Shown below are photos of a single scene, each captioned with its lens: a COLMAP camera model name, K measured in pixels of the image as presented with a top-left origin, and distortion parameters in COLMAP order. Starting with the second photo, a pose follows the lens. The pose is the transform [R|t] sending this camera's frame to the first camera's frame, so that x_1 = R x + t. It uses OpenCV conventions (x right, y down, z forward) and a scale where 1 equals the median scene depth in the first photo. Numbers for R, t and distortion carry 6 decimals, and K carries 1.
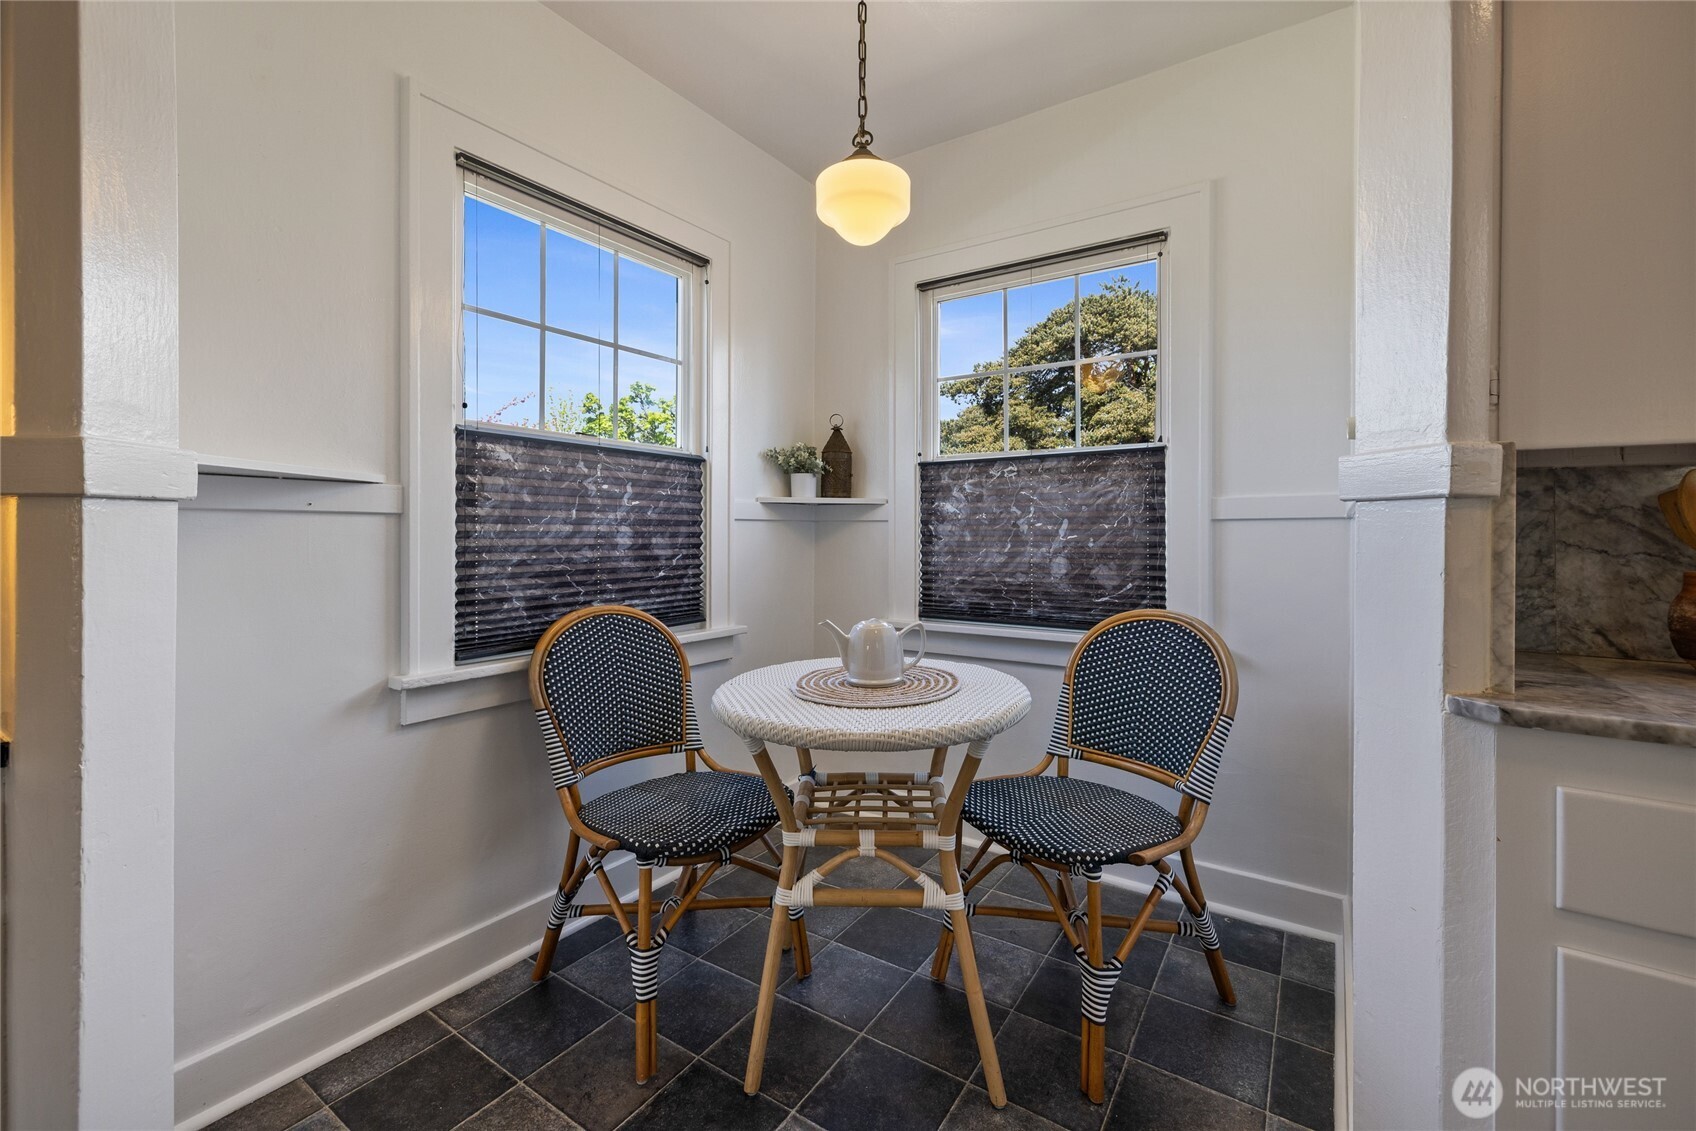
lens RADIAL K [[720.0, 0, 839.6], [0, 720.0, 533.1], [0, 0, 1]] dist [-0.001336, 0.000119]
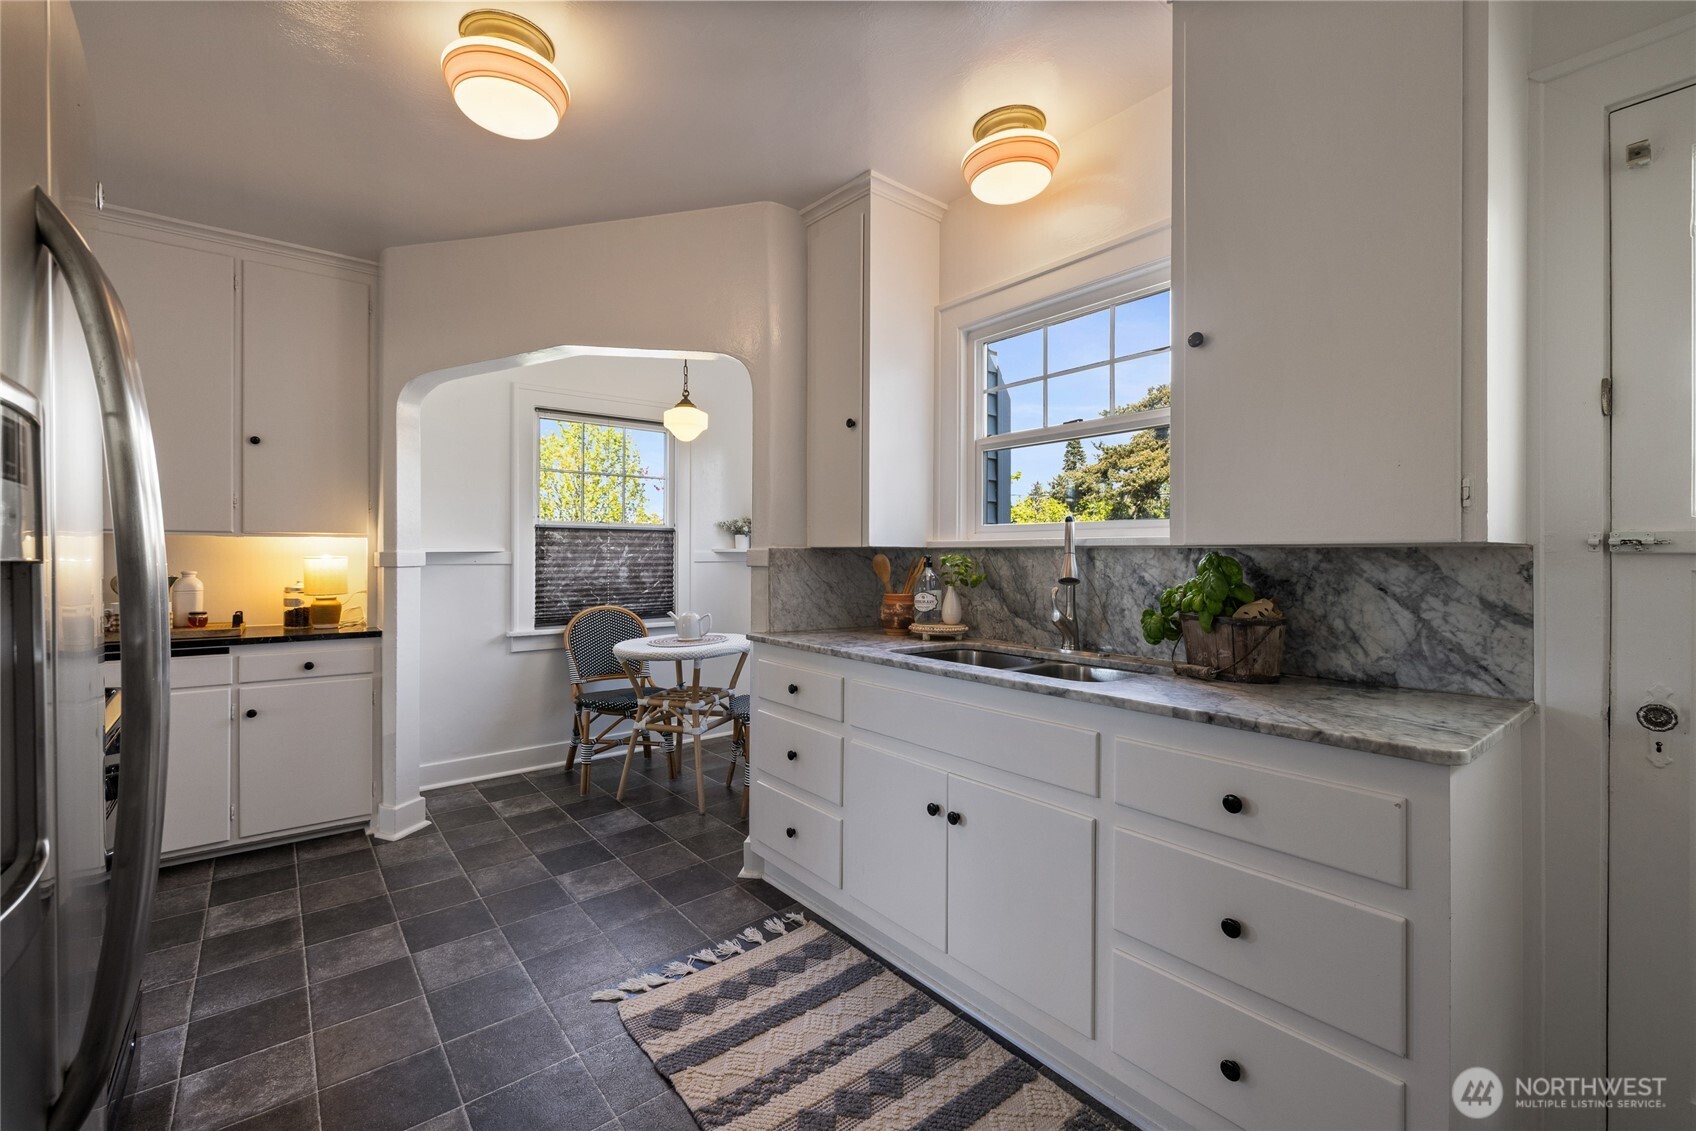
lens RADIAL K [[720.3, 0, 852.5], [0, 720.3, 553.4], [0, 0, 1]] dist [0.000048, 0.000100]
pose [[0.959550, -0.002667, -0.281526, 1.018737], [0.001662, 0.999991, -0.003811, -0.044905], [0.281533, 0.003189, 0.959546, -0.866229]]
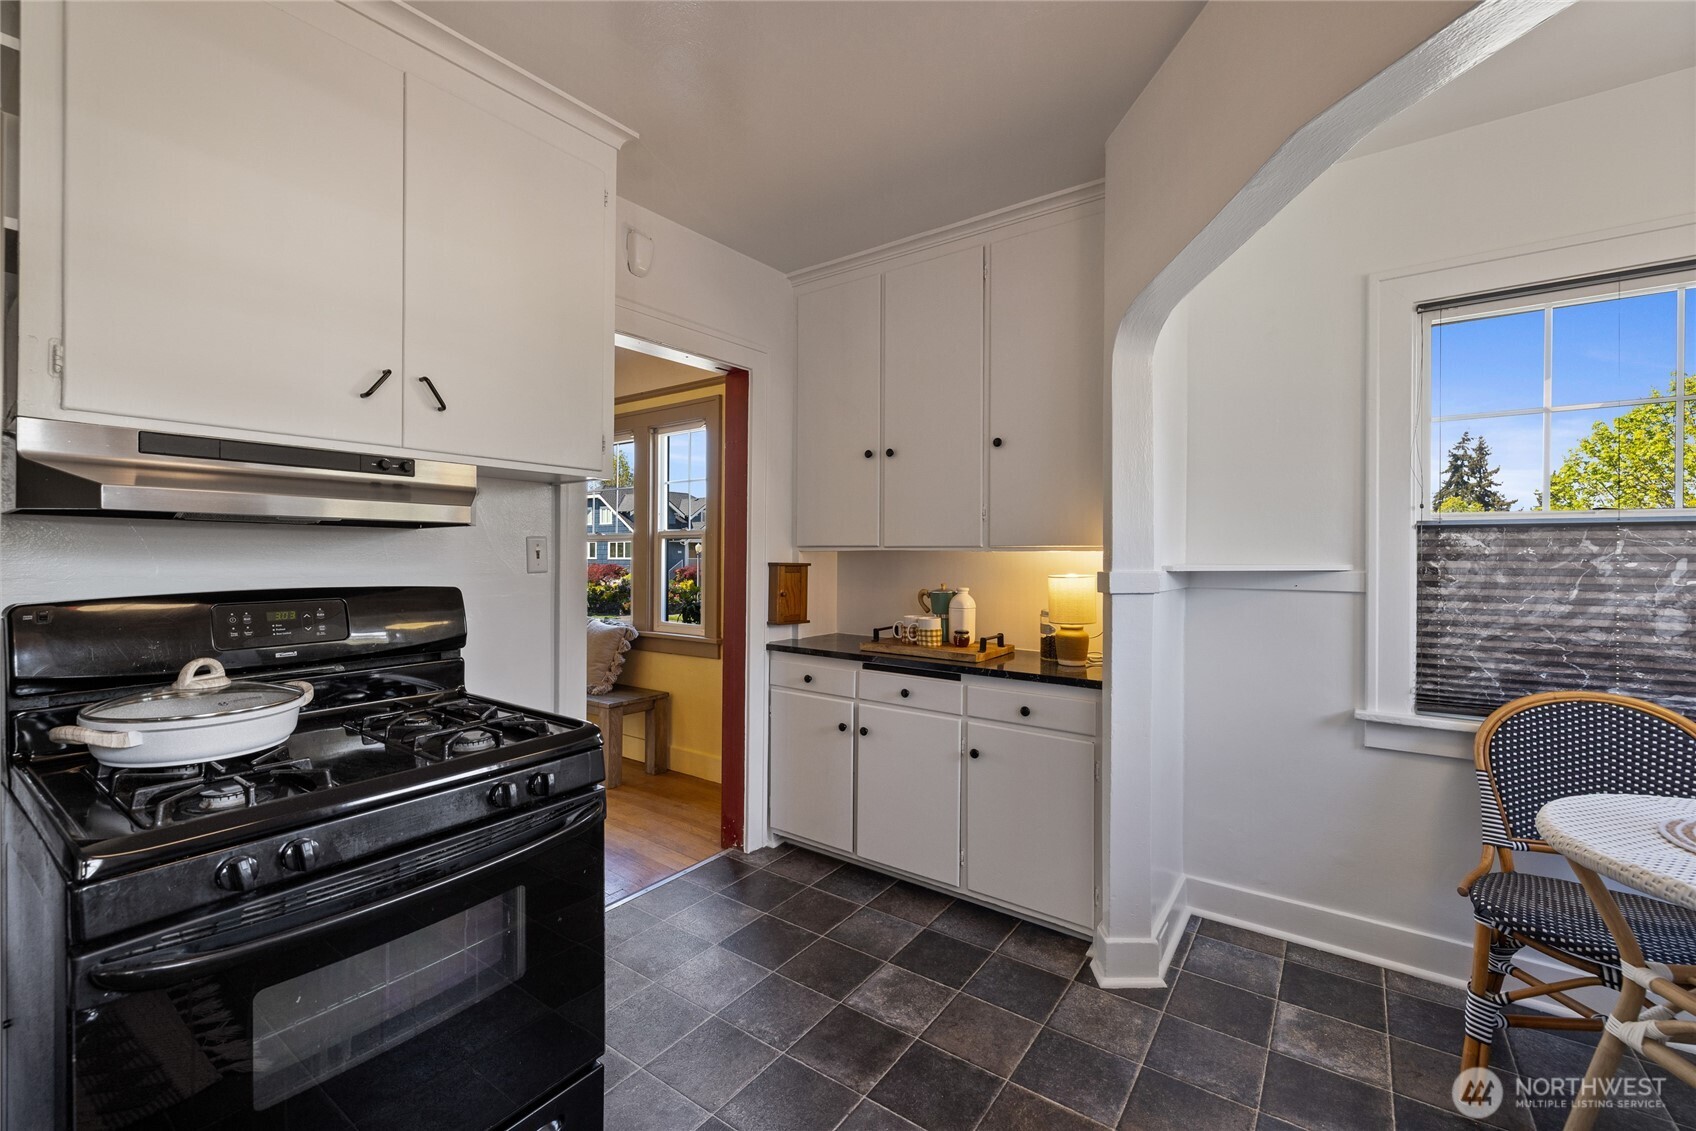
lens RADIAL K [[716.1, 0, 814.7], [0, 716.1, 555.4], [0, 0, 1]] dist [0.000108, 0.000302]
pose [[-0.048674, -0.003100, -0.998810, 0.711879], [-0.004797, 0.999984, -0.002870, -0.077632], [0.998803, 0.004652, -0.048689, 0.013456]]
